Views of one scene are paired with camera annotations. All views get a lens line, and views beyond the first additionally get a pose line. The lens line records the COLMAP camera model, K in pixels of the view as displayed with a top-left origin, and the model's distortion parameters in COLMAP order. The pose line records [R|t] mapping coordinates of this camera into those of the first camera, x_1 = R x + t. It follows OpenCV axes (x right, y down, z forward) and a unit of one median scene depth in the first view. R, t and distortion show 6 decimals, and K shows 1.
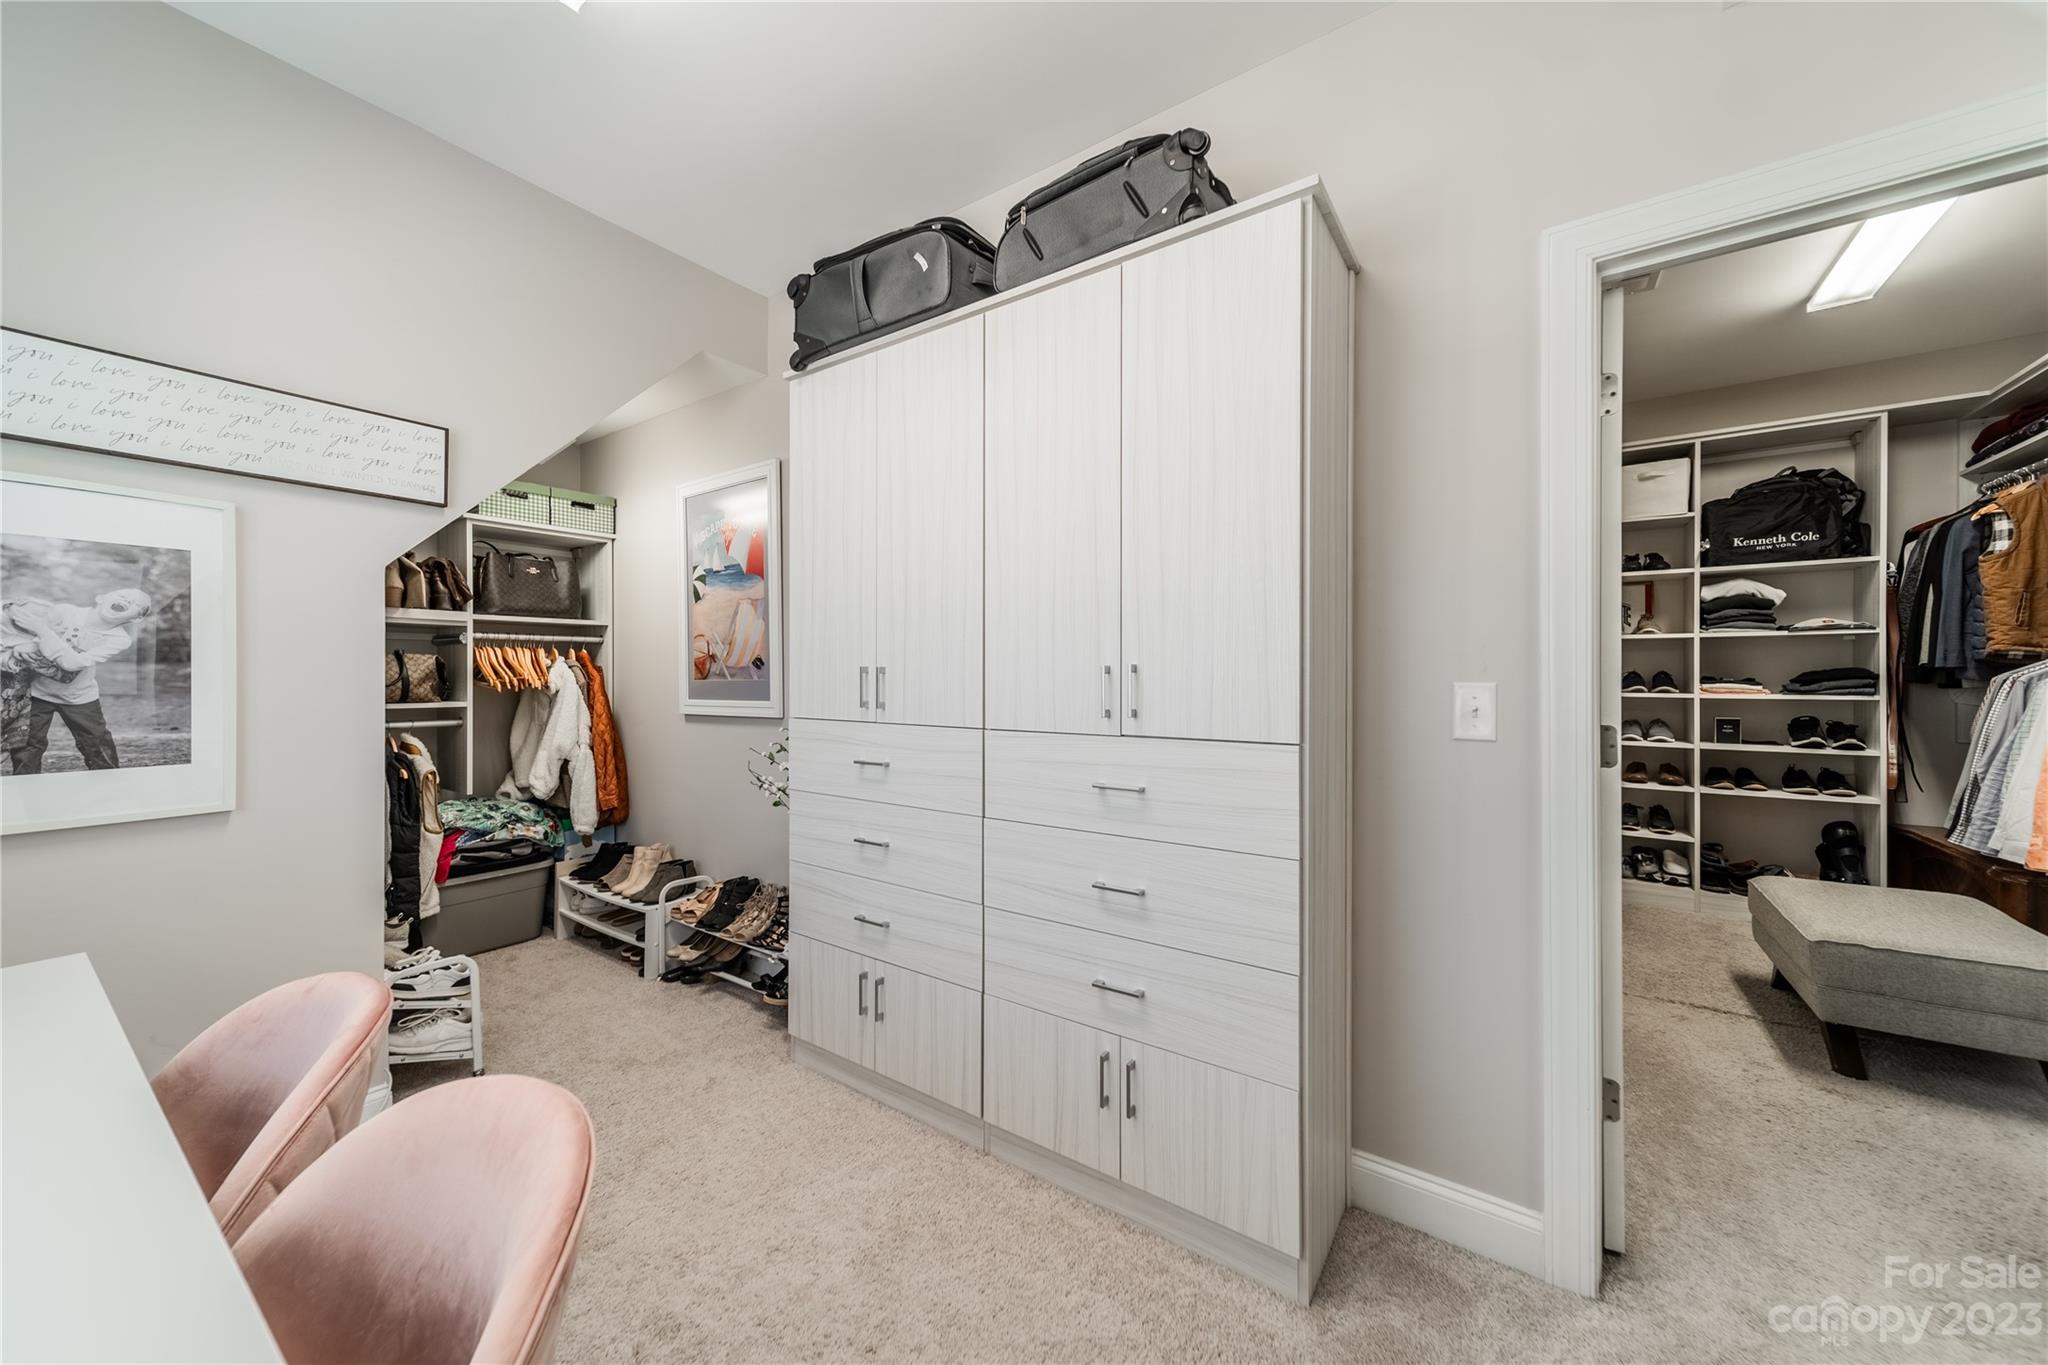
lens RADIAL K [[736.3, 0, 1027.1], [0, 736.3, 681.0], [0, 0, 1]] dist [0.009825, -0.000042]
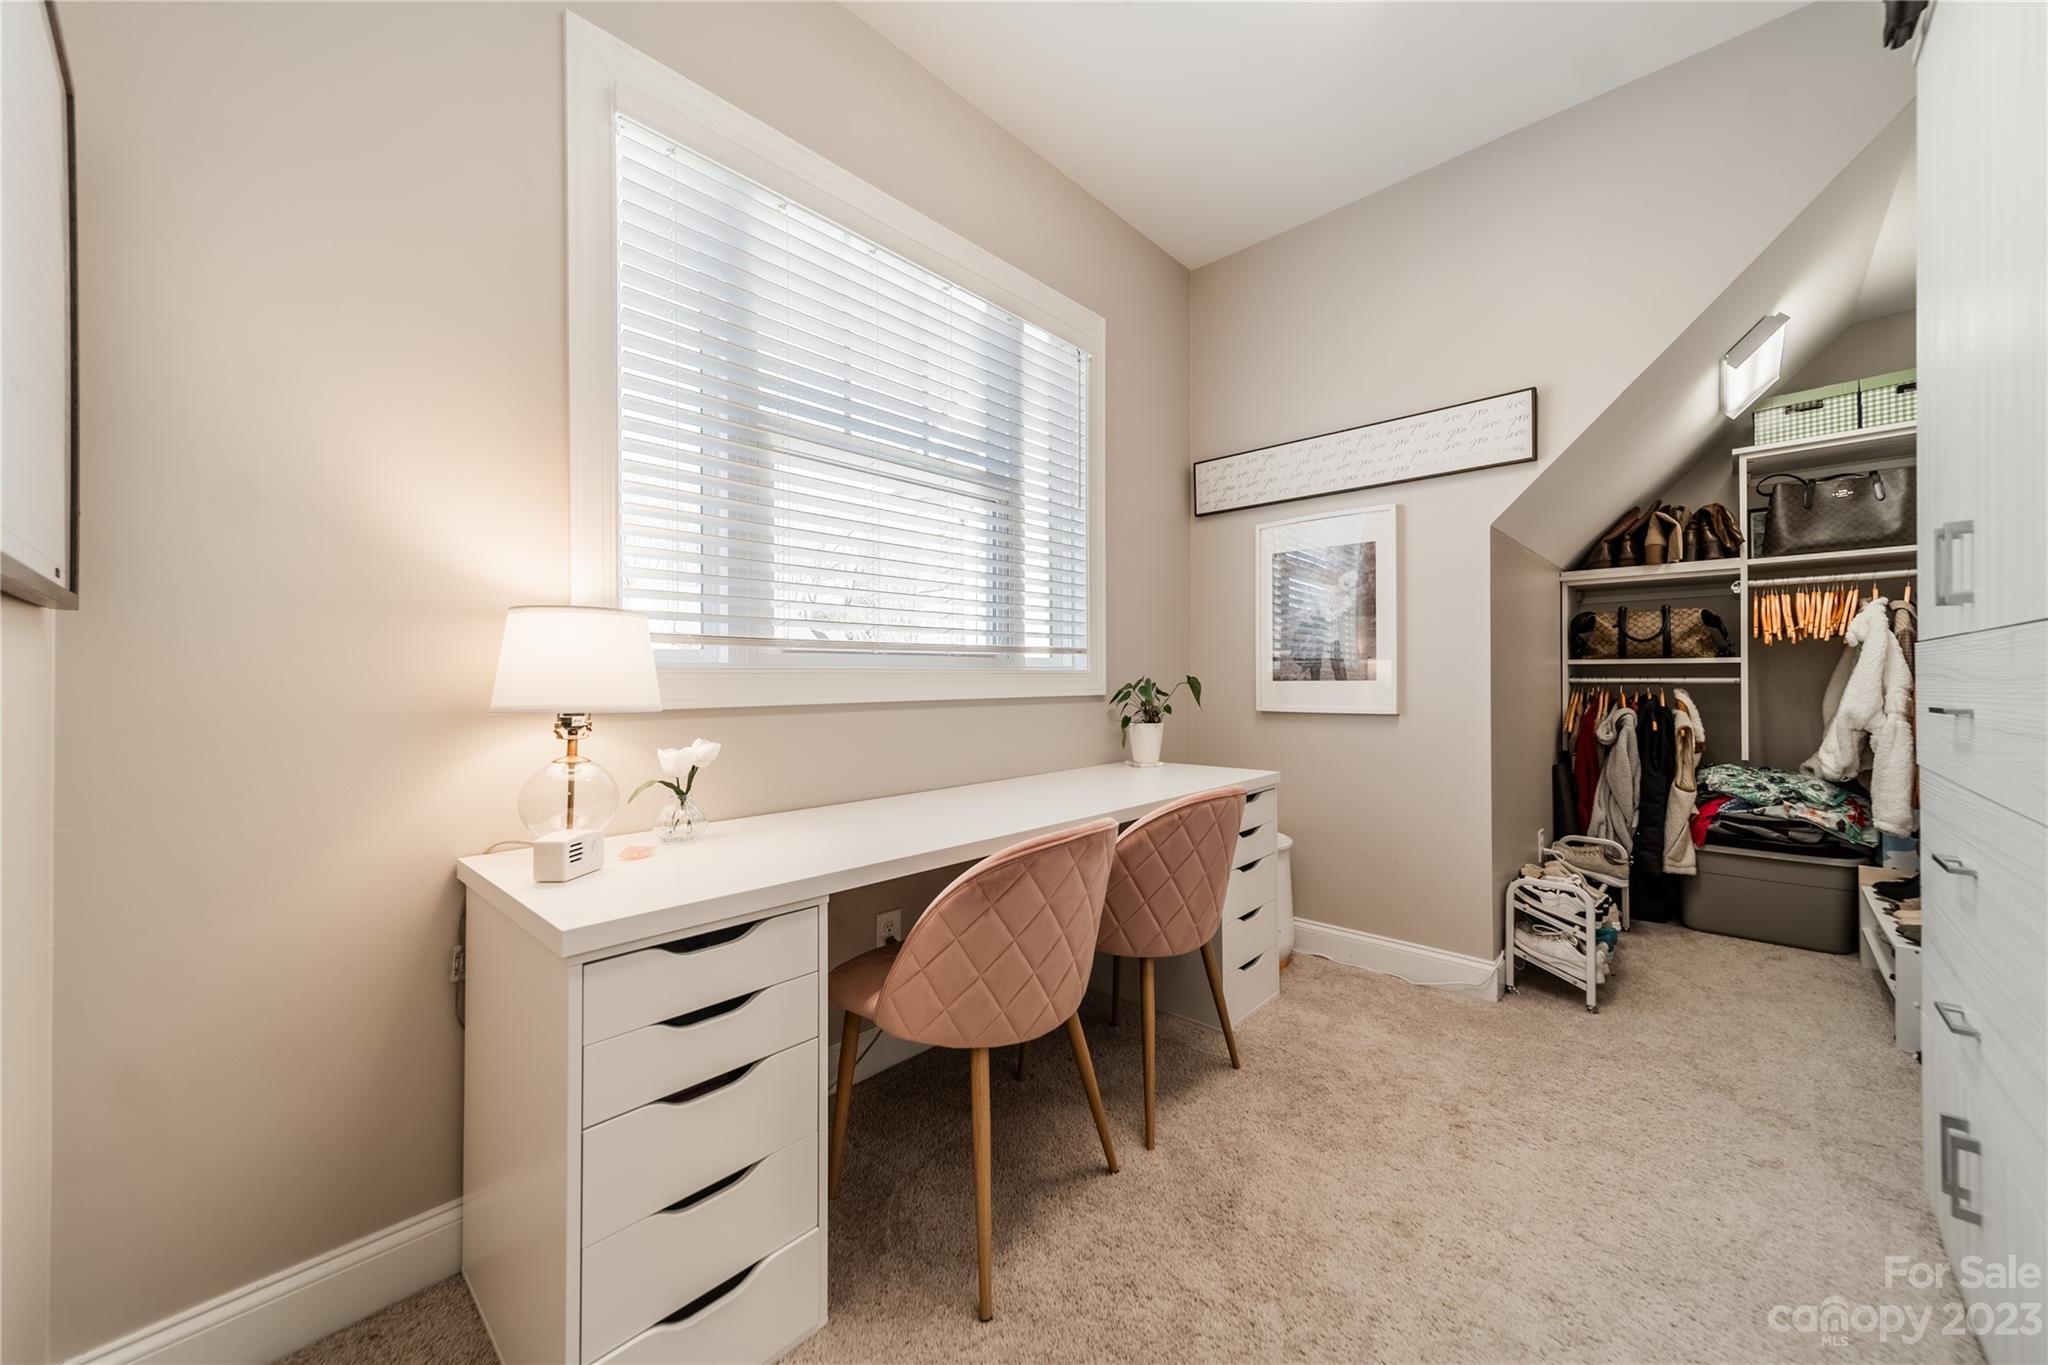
lens RADIAL K [[736.3, 0, 1063.8], [0, 736.3, 674.2], [0, 0, 1]] dist [0.009825, -0.000042]
pose [[-0.100741, -0.004144, -0.994904, 0.231470], [-0.003422, 0.999987, -0.003818, 0.055229], [0.994907, 0.003020, -0.100754, 0.267512]]
